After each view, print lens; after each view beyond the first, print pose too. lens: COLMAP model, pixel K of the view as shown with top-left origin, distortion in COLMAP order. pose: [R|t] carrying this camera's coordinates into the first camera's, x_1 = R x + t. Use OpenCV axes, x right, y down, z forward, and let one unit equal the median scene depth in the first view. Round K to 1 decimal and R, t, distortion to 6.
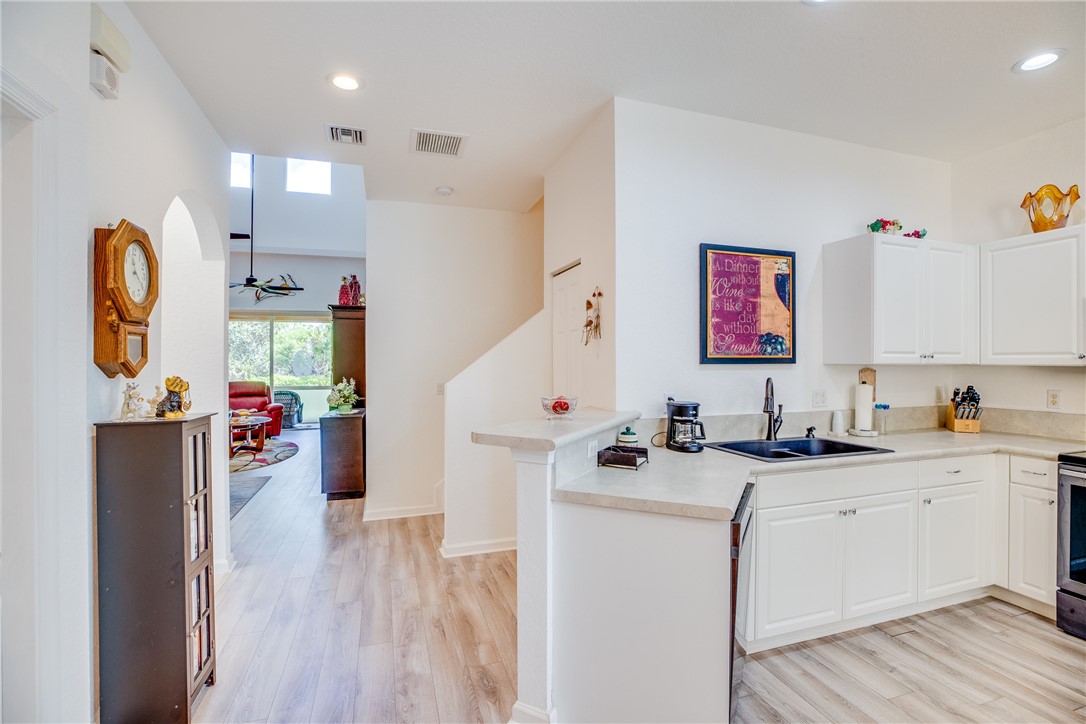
lens RADIAL K [[498.9, 0, 545.0], [0, 498.9, 361.4], [0, 0, 1]] dist [-0.043105, 0.012637]
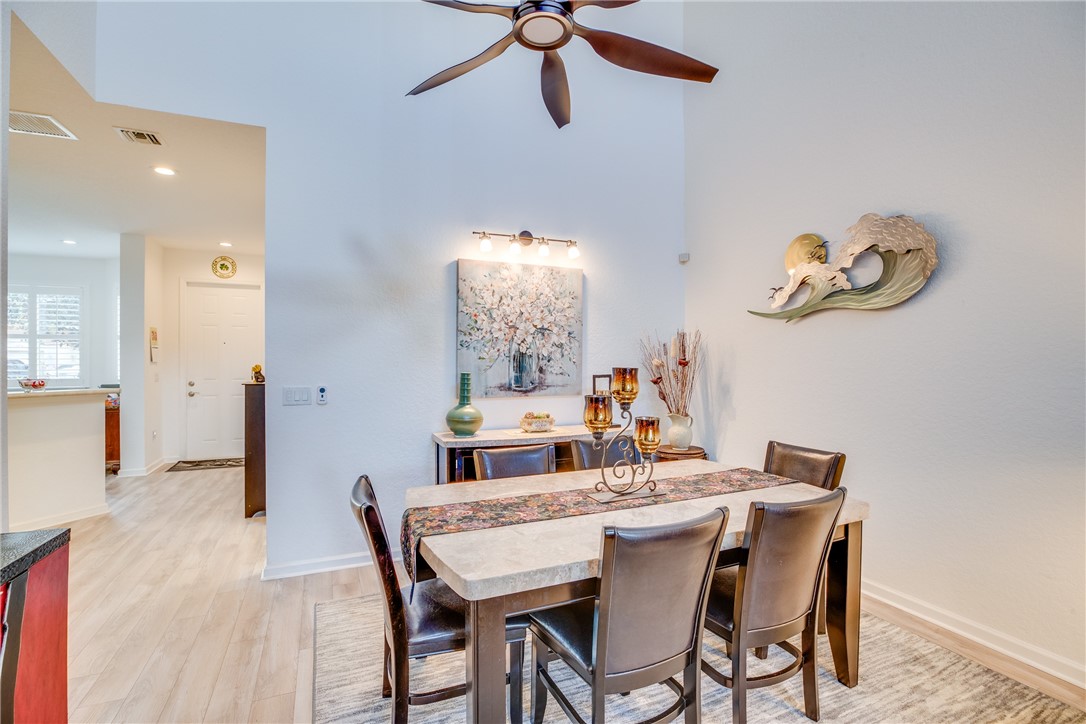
lens RADIAL K [[498.9, 0, 543.0], [0, 498.9, 363.7], [0, 0, 1]] dist [-0.043105, 0.012637]
pose [[-0.995174, -0.000567, -0.098121, -1.234493], [-0.001066, 0.999987, 0.005033, 0.010286], [0.098117, 0.005113, -0.995162, 2.267721]]
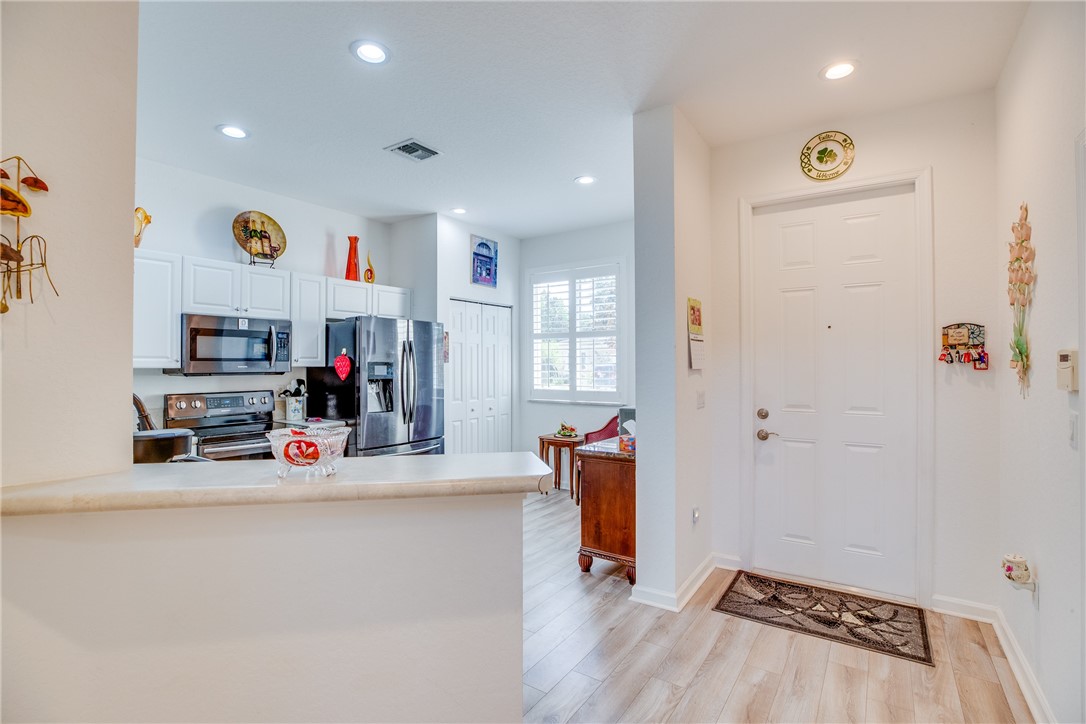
lens RADIAL K [[498.9, 0, 543.4], [0, 498.9, 361.0], [0, 0, 1]] dist [-0.043105, 0.012637]
pose [[-0.605942, 0.009068, 0.795457, -0.415489], [0.004200, 0.999958, -0.008200, 0.005173], [-0.795498, -0.001628, -0.605954, 0.907611]]
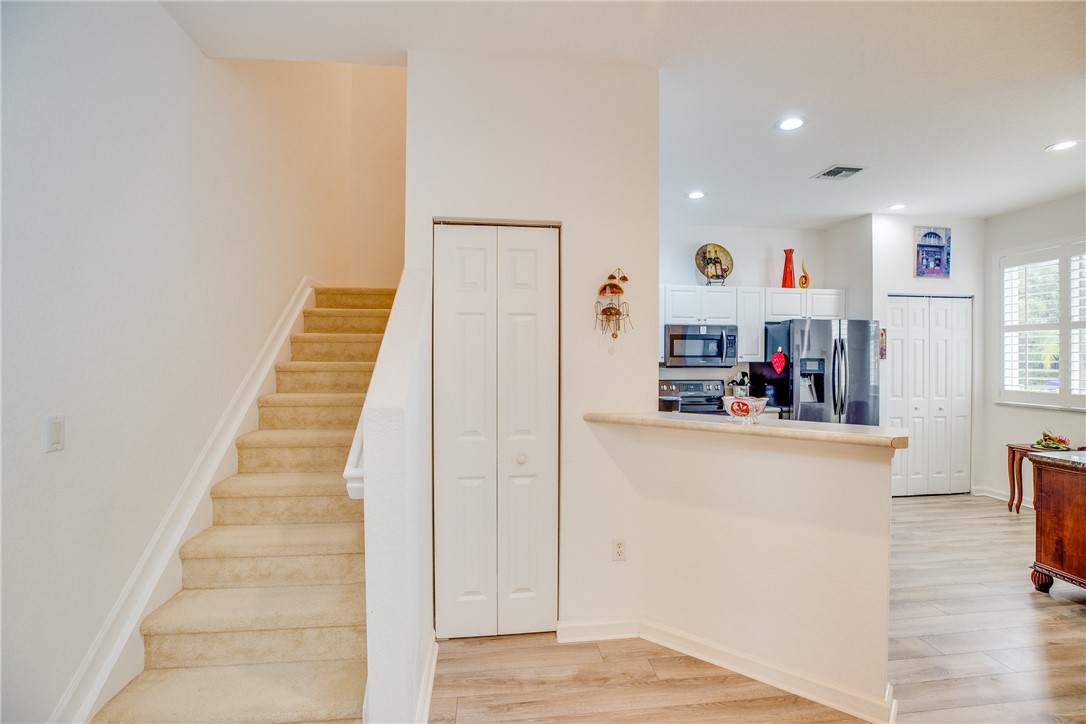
lens RADIAL K [[498.9, 0, 546.0], [0, 498.9, 360.4], [0, 0, 1]] dist [-0.043105, 0.012637]
pose [[0.191305, 0.001270, 0.981530, -0.744226], [-0.003522, 0.999994, -0.000607, 0.005015], [-0.981524, -0.003341, 0.191308, 0.961359]]
